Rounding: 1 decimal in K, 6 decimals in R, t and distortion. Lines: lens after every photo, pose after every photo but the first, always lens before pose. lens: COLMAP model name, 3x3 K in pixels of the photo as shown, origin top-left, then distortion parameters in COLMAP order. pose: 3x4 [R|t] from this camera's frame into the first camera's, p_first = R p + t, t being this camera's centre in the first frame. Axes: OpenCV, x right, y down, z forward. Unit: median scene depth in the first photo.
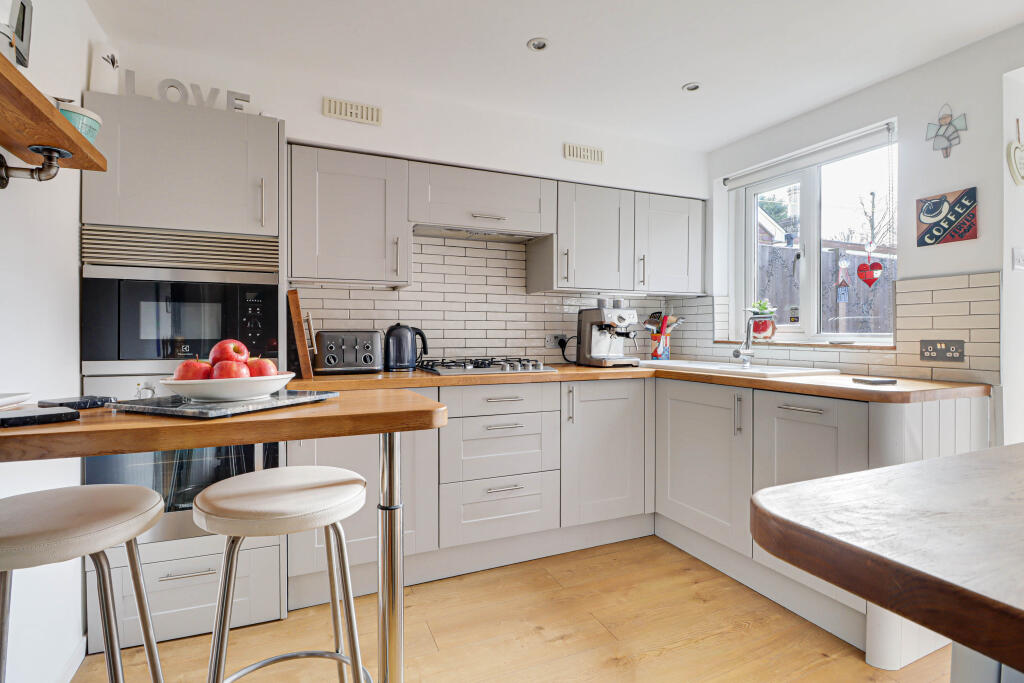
lens RADIAL K [[493.1, 0, 512.0], [0, 493.1, 341.5], [0, 0, 1]] dist [-0.030146, -0.000219]
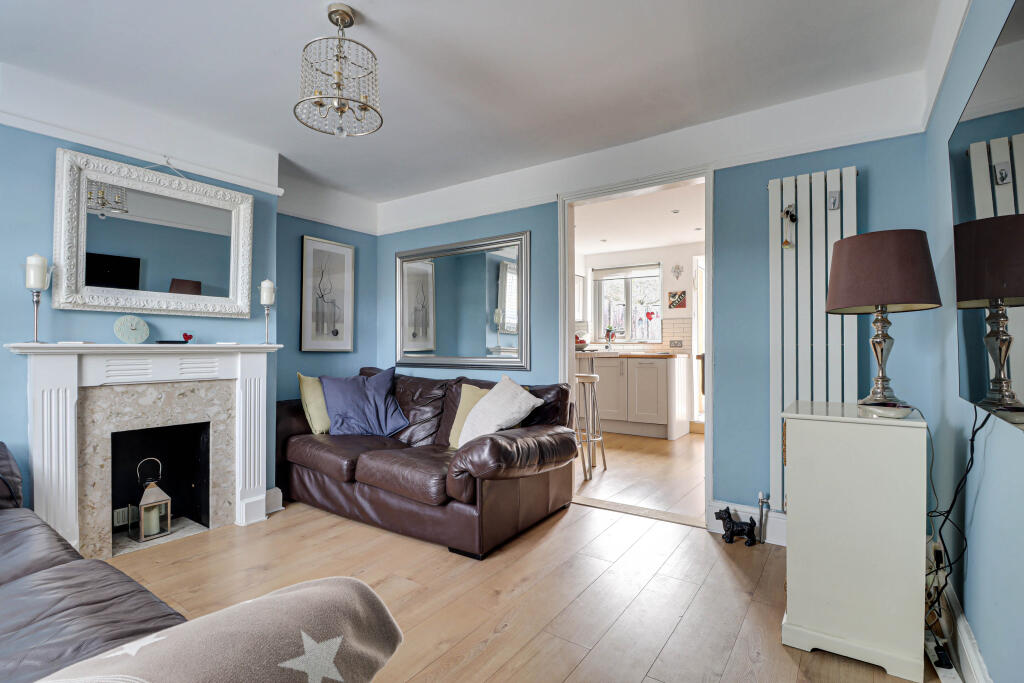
lens RADIAL K [[493.1, 0, 512.0], [0, 493.1, 341.5], [0, 0, 1]] dist [-0.030146, -0.000219]
pose [[0.852072, 0.004991, 0.523400, -1.540070], [0.007947, 0.999716, -0.022472, 0.062575], [-0.523364, 0.023307, 0.851791, -1.041599]]
